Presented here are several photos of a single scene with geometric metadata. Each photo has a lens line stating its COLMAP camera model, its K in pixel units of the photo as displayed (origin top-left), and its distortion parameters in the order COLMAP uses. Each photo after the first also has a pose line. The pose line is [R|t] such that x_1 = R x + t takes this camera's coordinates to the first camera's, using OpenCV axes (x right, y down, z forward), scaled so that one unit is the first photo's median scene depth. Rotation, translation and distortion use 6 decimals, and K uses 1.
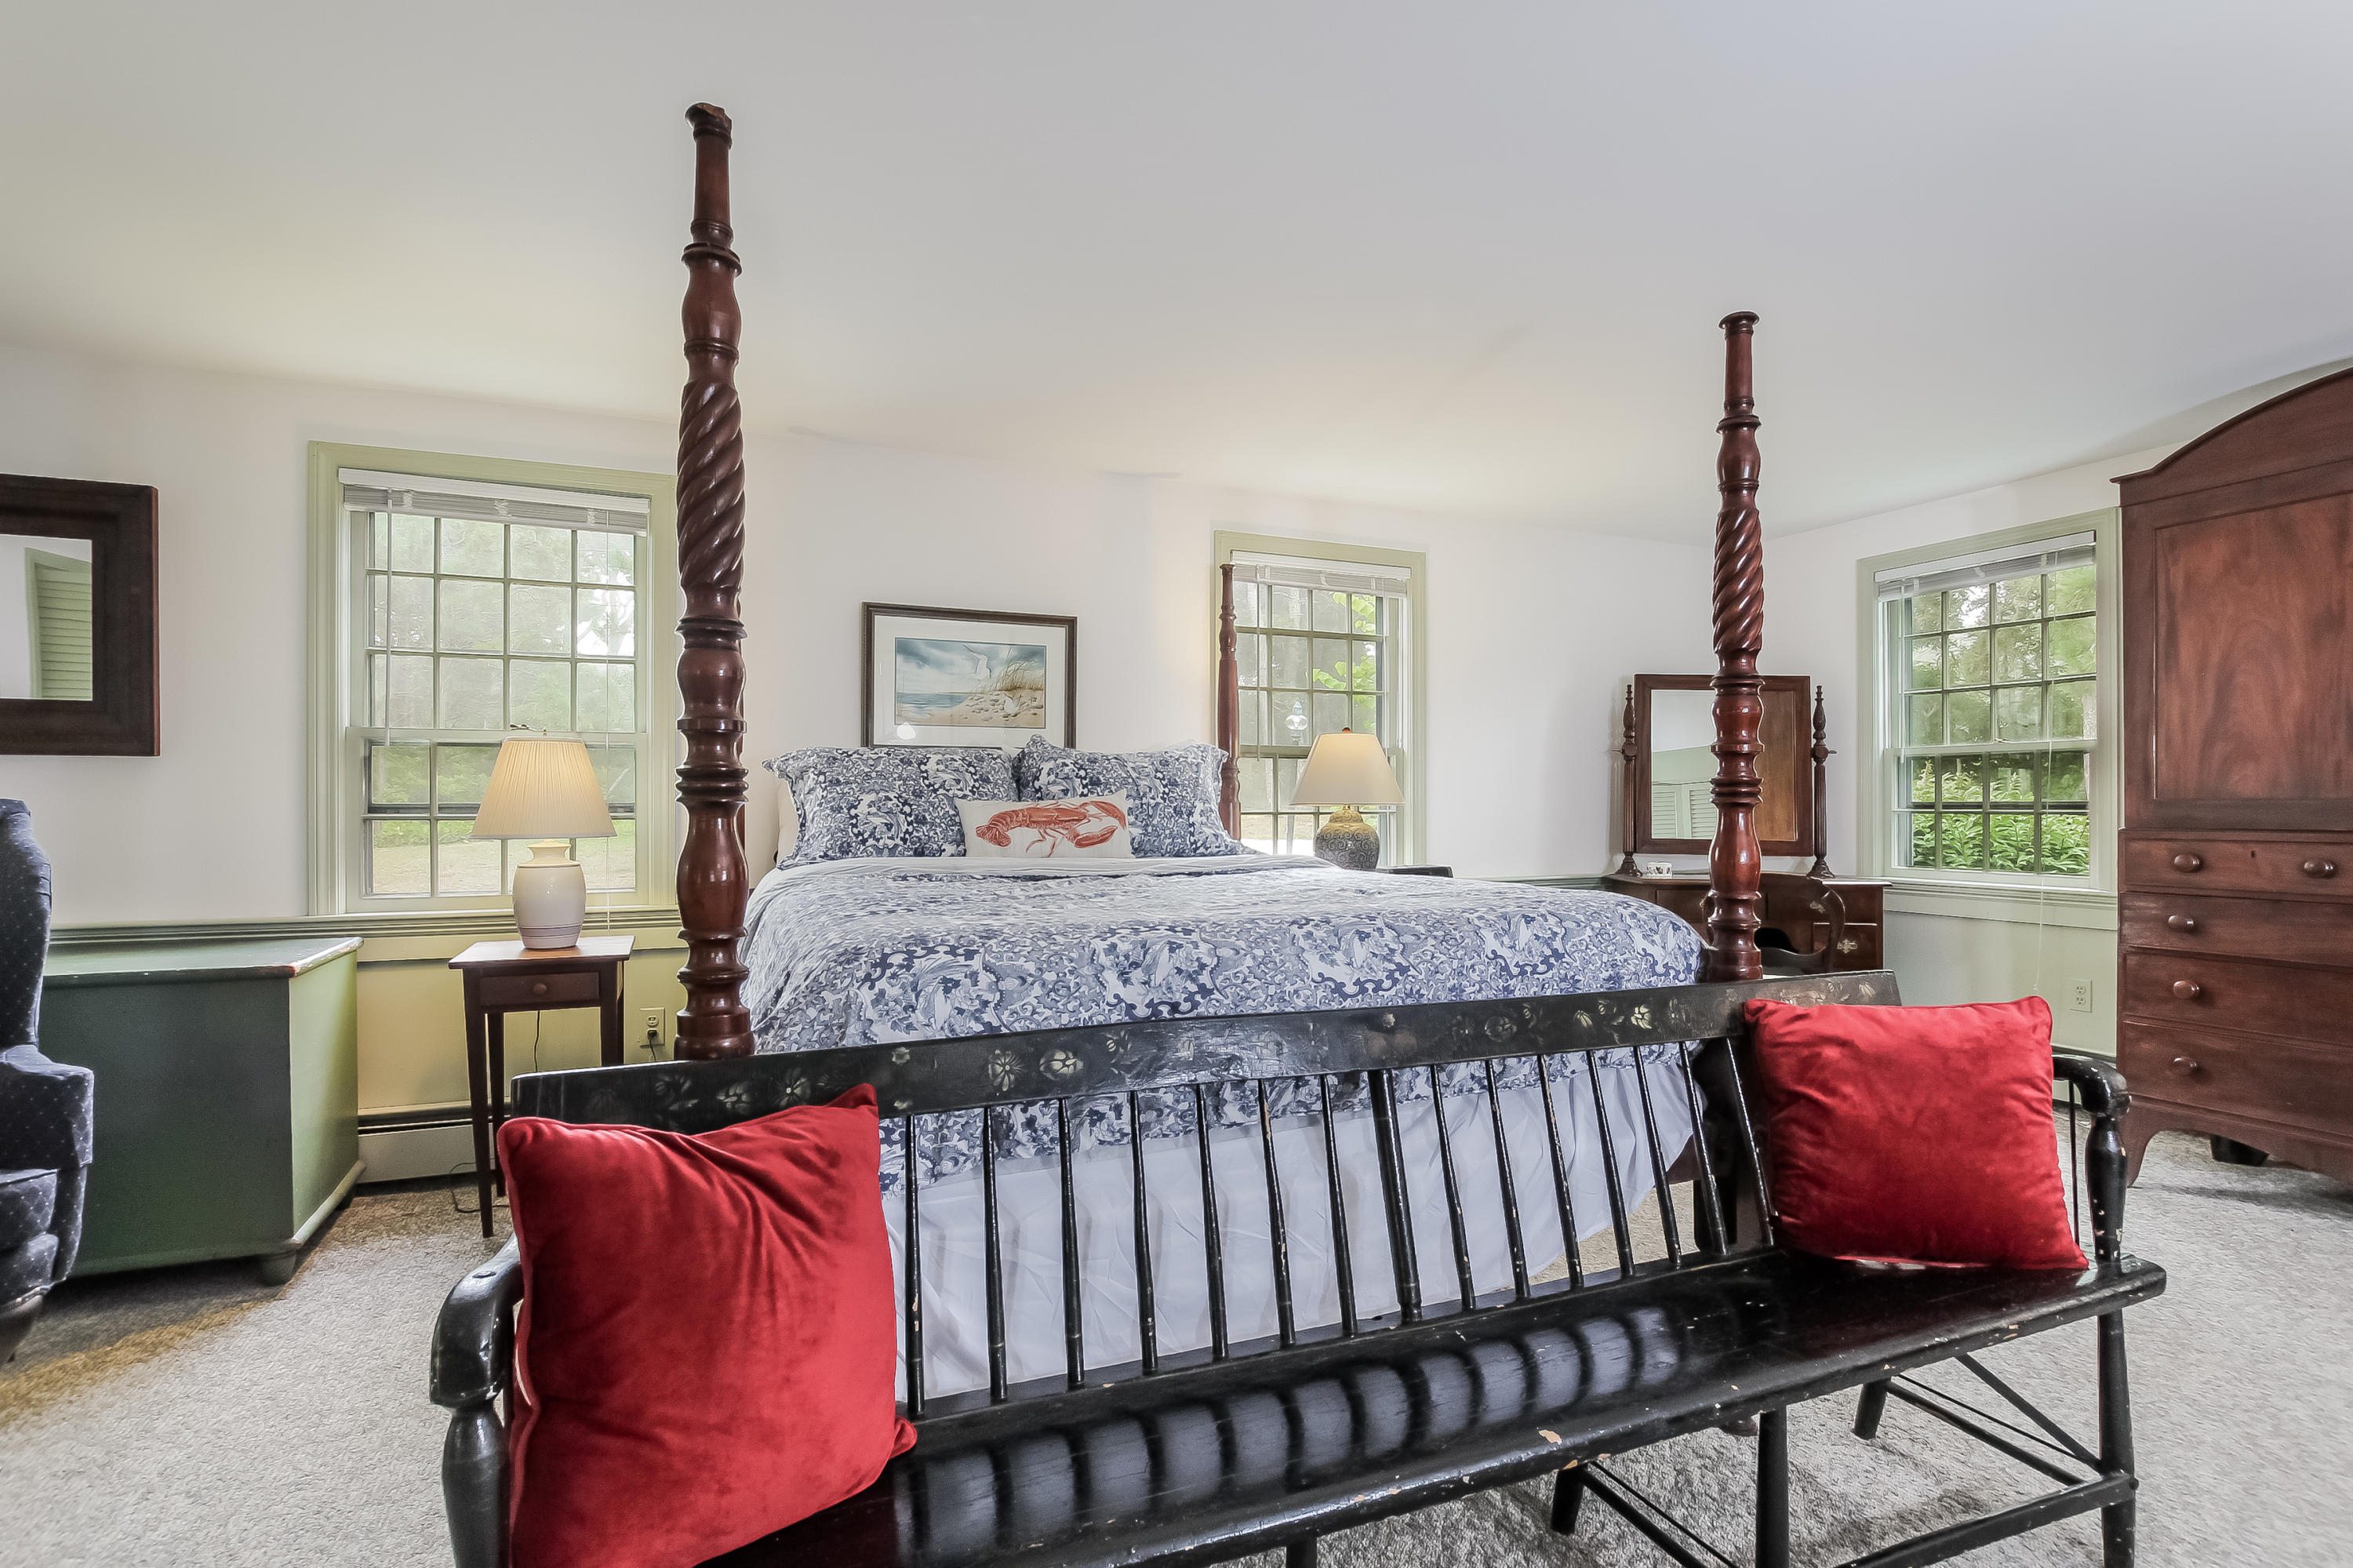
lens RADIAL K [[1125.8, 0, 1176.7], [0, 1125.8, 798.3], [0, 0, 1]] dist [-0.036057, -0.000193]
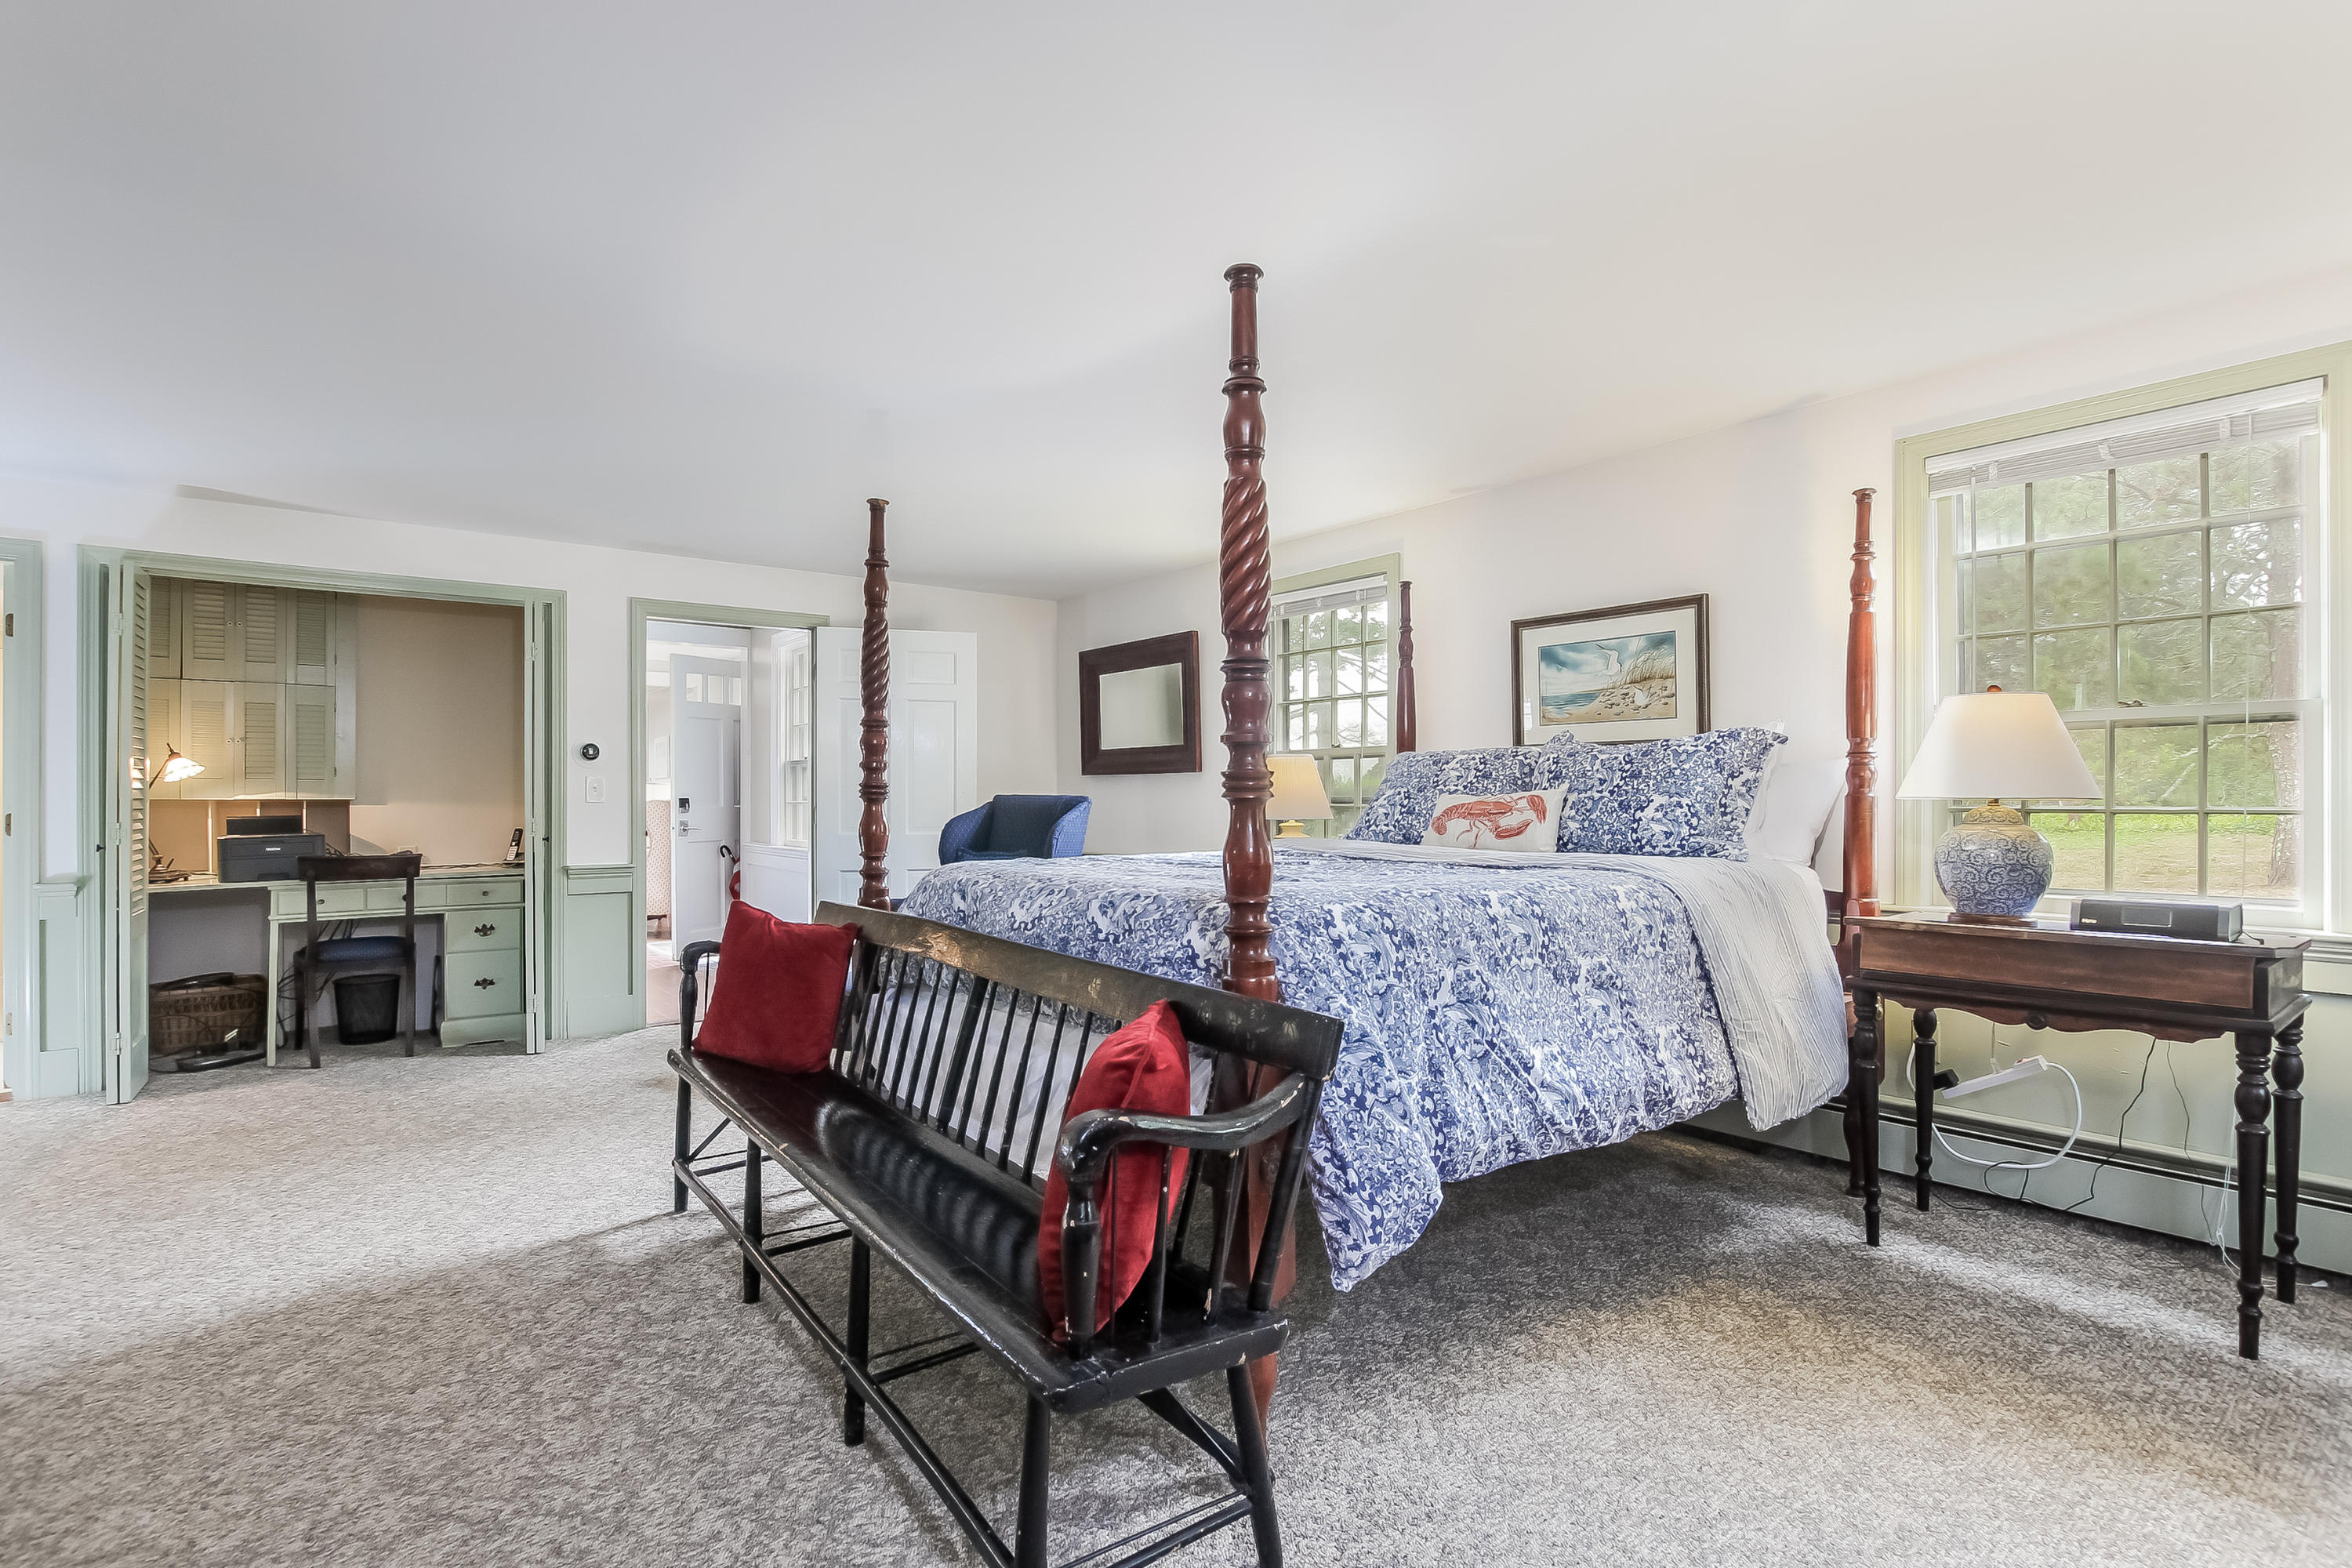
lens RADIAL K [[1125.3, 0, 1176.2], [0, 1125.3, 798.2], [0, 0, 1]] dist [-0.036057, -0.000193]
pose [[0.253121, 0.000934, -0.967434, 0.731564], [0.006399, 0.999976, 0.002640, 0.000692], [0.967413, -0.006859, 0.253109, 0.375717]]
